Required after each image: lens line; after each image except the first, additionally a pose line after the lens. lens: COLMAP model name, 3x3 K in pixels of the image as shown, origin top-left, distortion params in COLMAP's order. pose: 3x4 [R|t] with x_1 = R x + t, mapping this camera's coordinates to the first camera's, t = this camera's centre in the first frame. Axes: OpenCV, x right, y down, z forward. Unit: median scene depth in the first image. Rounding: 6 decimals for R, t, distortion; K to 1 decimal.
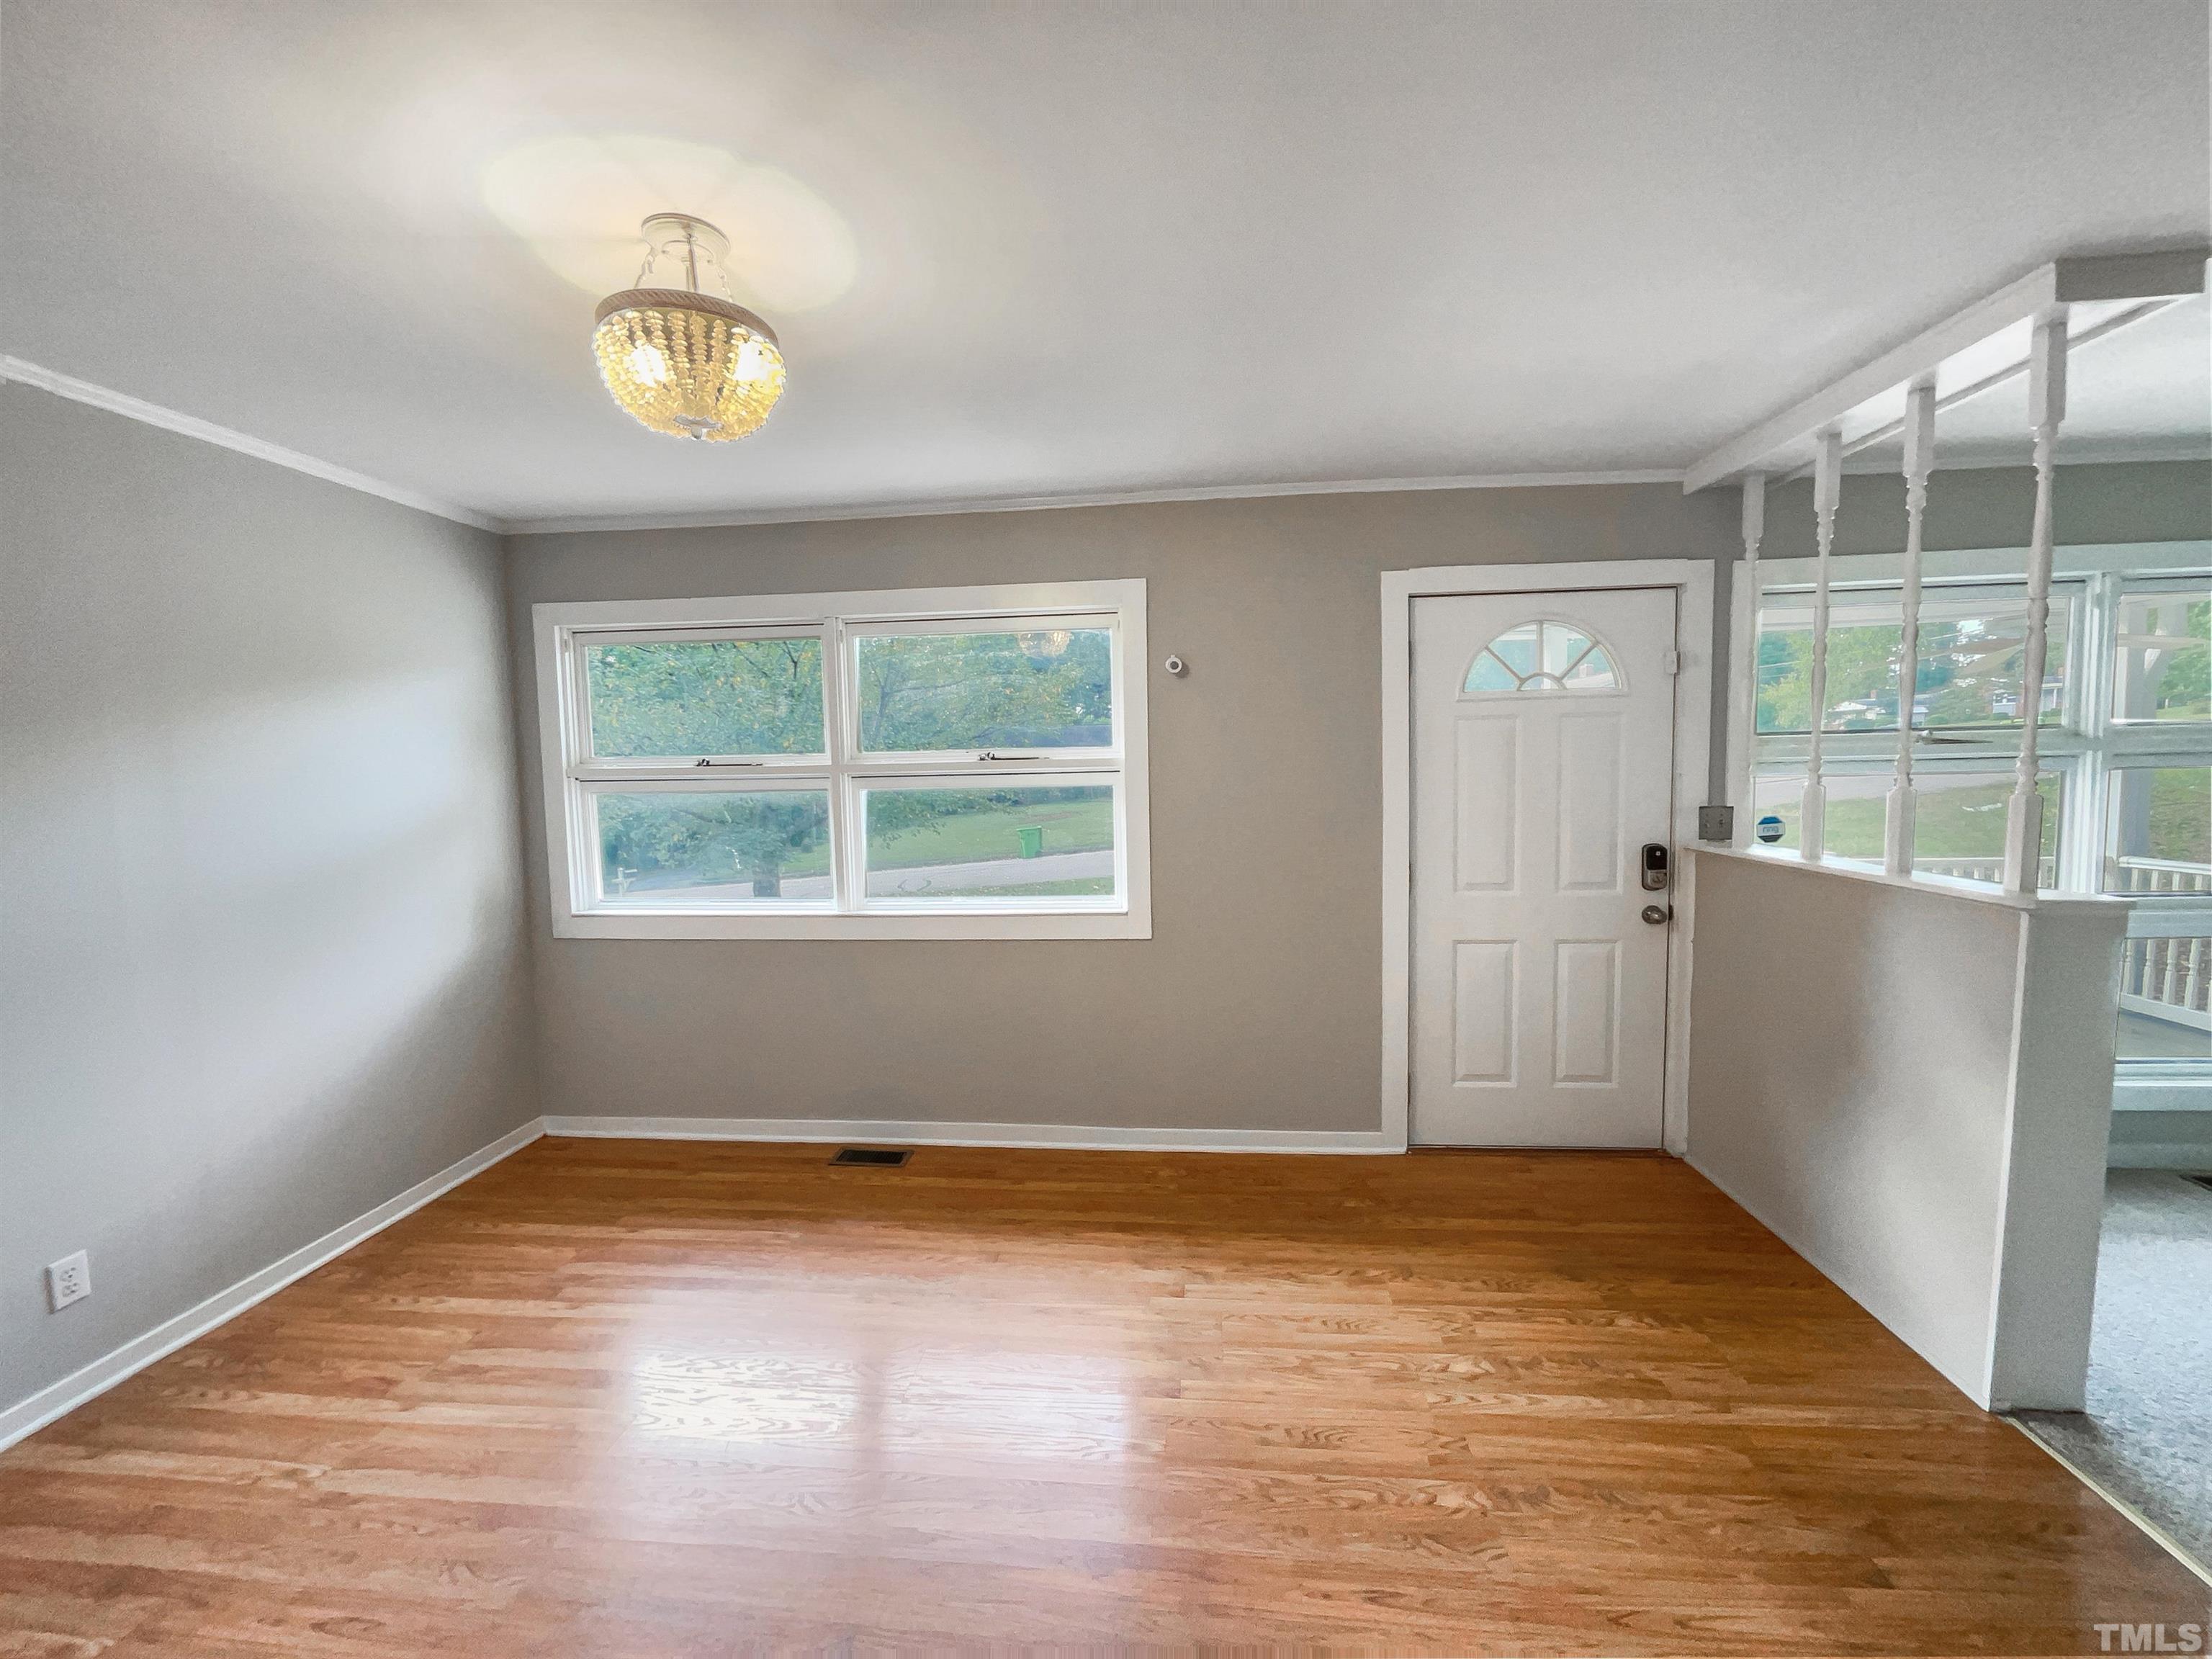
lens RADIAL K [[895.4, 0, 1120.0], [0, 895.4, 831.6], [0, 0, 1]] dist [-0.023688, -0.000178]
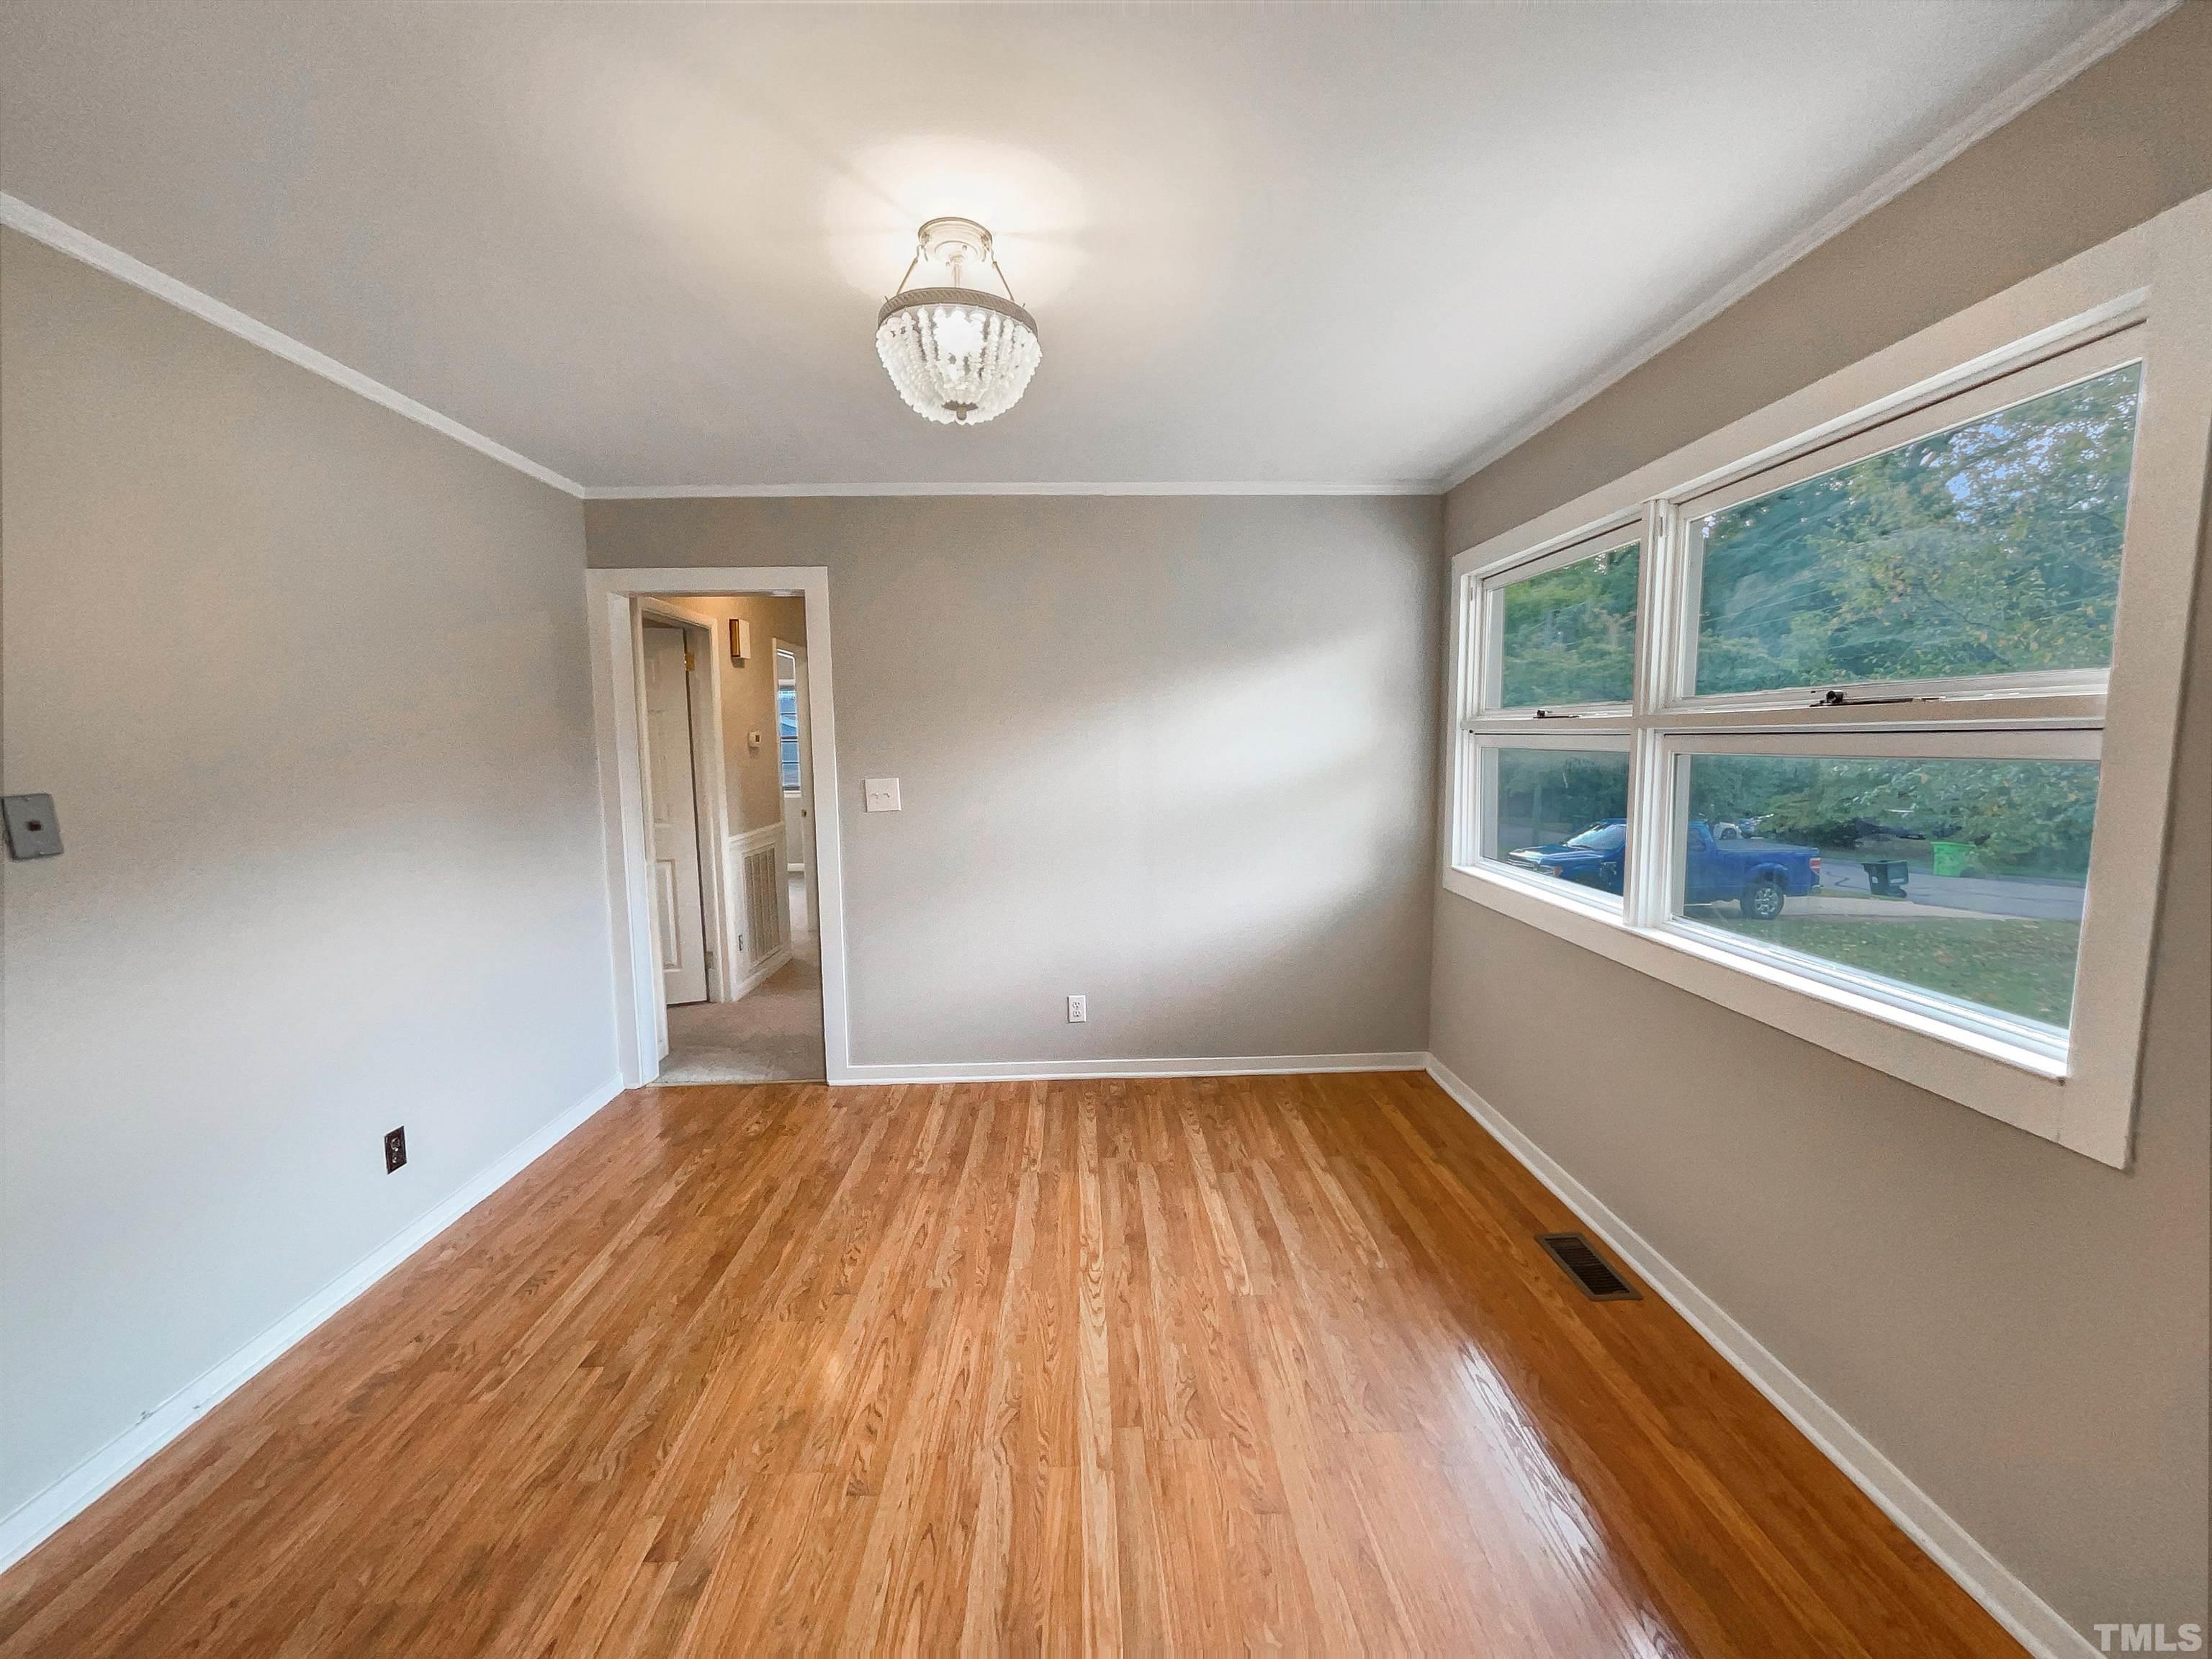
lens RADIAL K [[895.4, 0, 1120.0], [0, 895.4, 831.6], [0, 0, 1]] dist [-0.023688, -0.000178]
pose [[0.104223, 0.121632, -0.987088, 0.399450], [-0.076501, 0.990533, 0.113979, -0.038307], [0.991607, 0.063634, 0.112541, 0.617502]]
